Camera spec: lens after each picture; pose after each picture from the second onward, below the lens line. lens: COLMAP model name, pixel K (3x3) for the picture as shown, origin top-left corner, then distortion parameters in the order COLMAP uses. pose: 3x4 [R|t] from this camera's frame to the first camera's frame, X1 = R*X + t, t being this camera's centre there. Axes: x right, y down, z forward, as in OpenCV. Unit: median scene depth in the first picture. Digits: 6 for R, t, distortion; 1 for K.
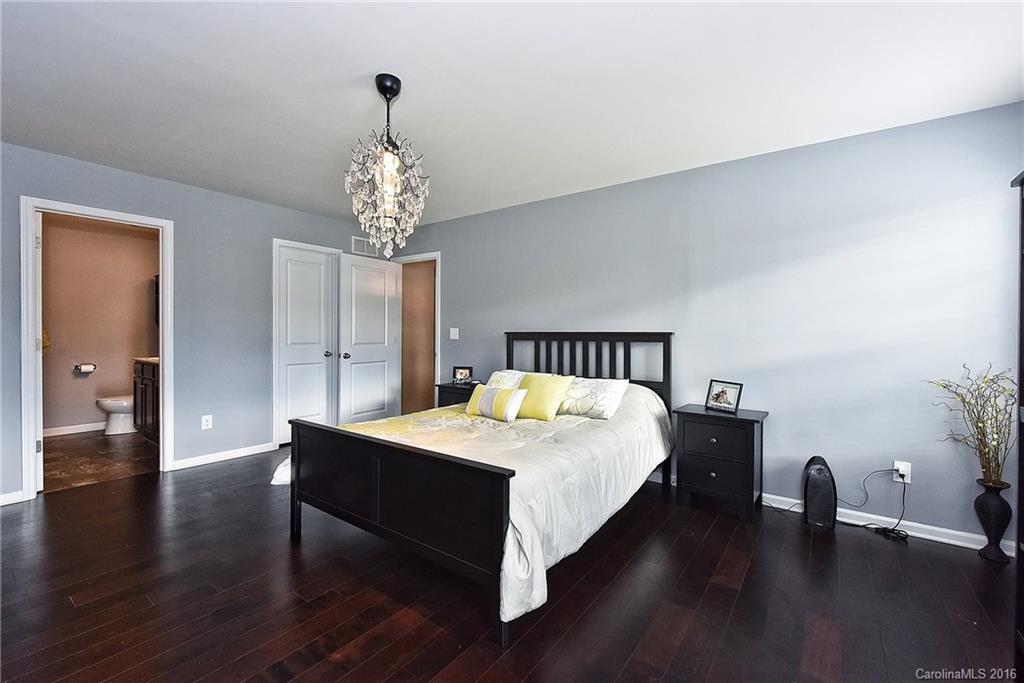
lens RADIAL K [[404.0, 0, 516.2], [0, 404.0, 339.2], [0, 0, 1]] dist [0.001555, -0.000150]
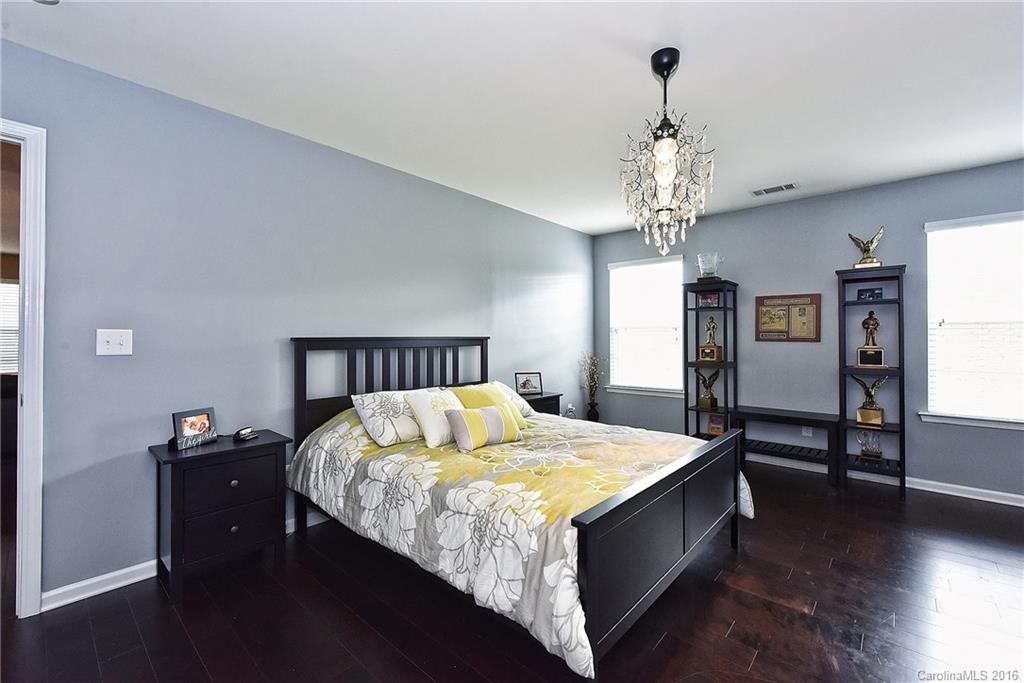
lens RADIAL K [[422.8, 0, 521.0], [0, 422.8, 338.7], [0, 0, 1]] dist [-0.002644, -0.000254]
pose [[0.125724, -0.008488, 0.992029, -0.763053], [0.020954, 0.999763, 0.005899, -0.016069], [-0.991844, 0.020045, 0.125872, 0.716717]]
